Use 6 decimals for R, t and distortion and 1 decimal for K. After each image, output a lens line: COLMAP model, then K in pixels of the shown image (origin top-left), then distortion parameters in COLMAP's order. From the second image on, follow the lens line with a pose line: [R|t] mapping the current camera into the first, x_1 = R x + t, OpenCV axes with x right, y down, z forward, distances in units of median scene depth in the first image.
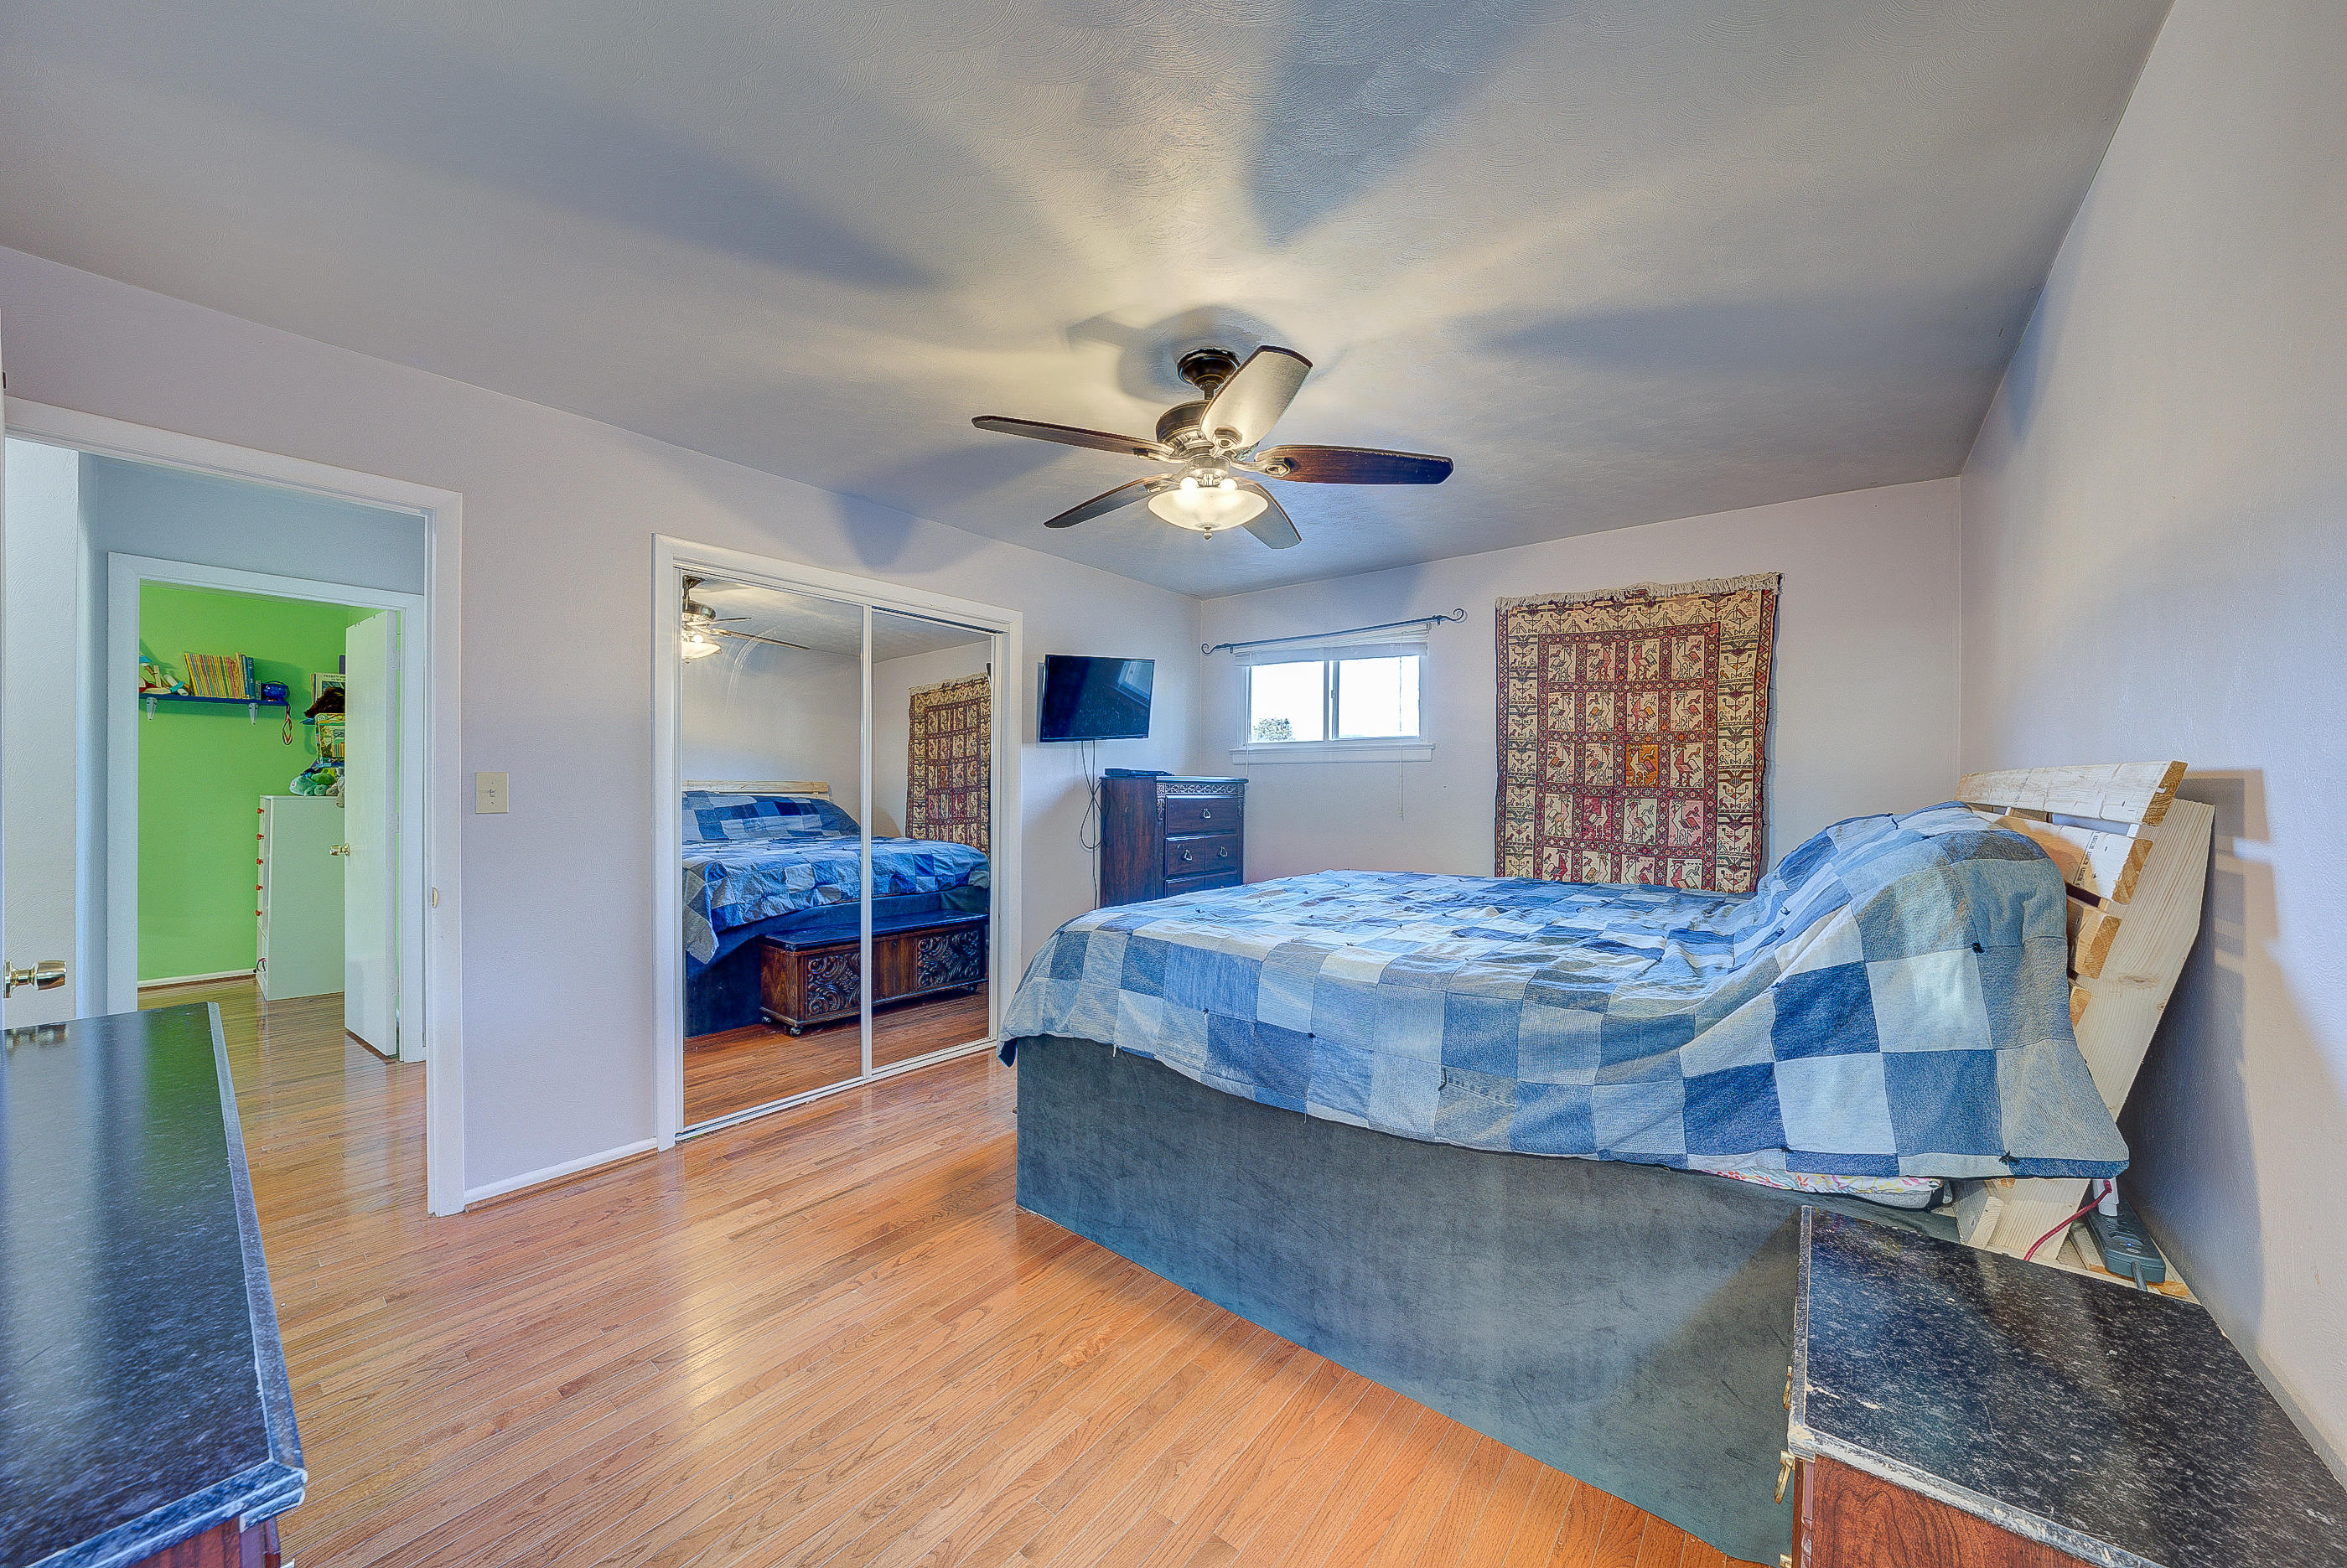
lens RADIAL K [[817.1, 0, 1168.1], [0, 817.1, 791.2], [0, 0, 1]] dist [-0.023973, 0.002178]
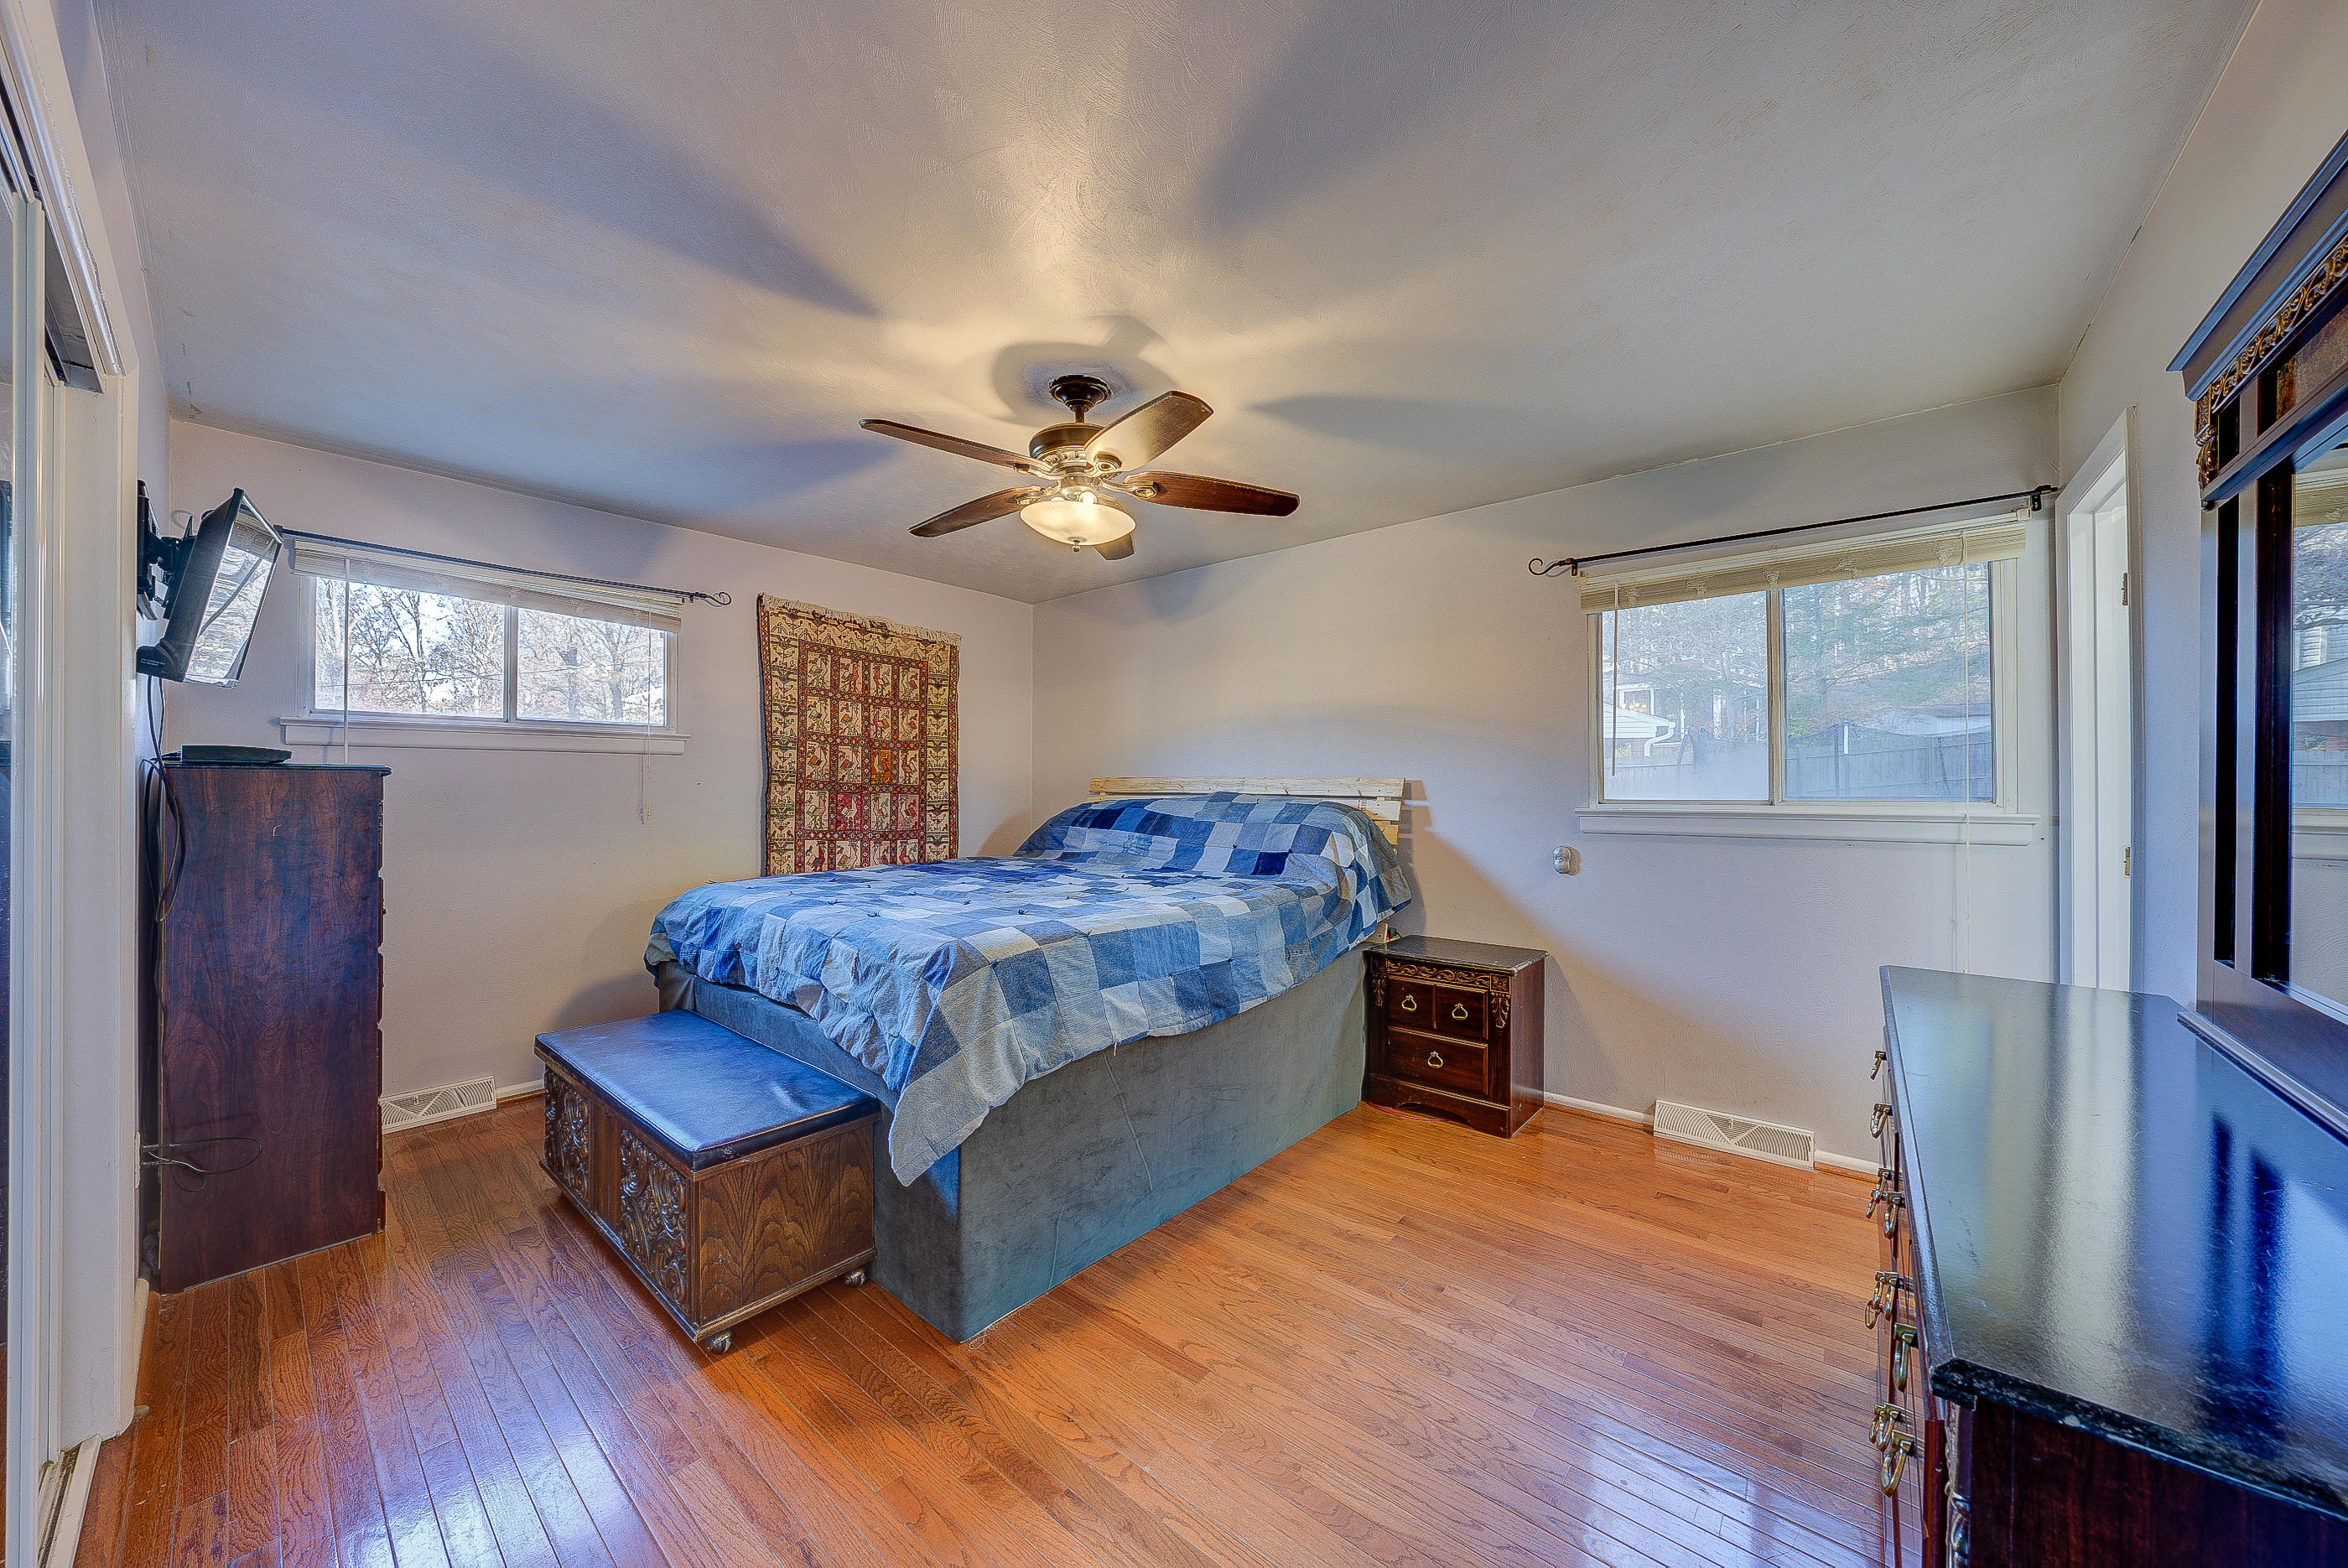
lens RADIAL K [[817.5, 0, 1160.6], [0, 817.5, 783.0], [0, 0, 1]] dist [-0.023973, 0.002178]
pose [[0.036824, -0.000798, 0.999321, -0.631607], [0.003754, 0.999993, 0.000661, -0.005992], [-0.999315, 0.003727, 0.036826, 0.536897]]
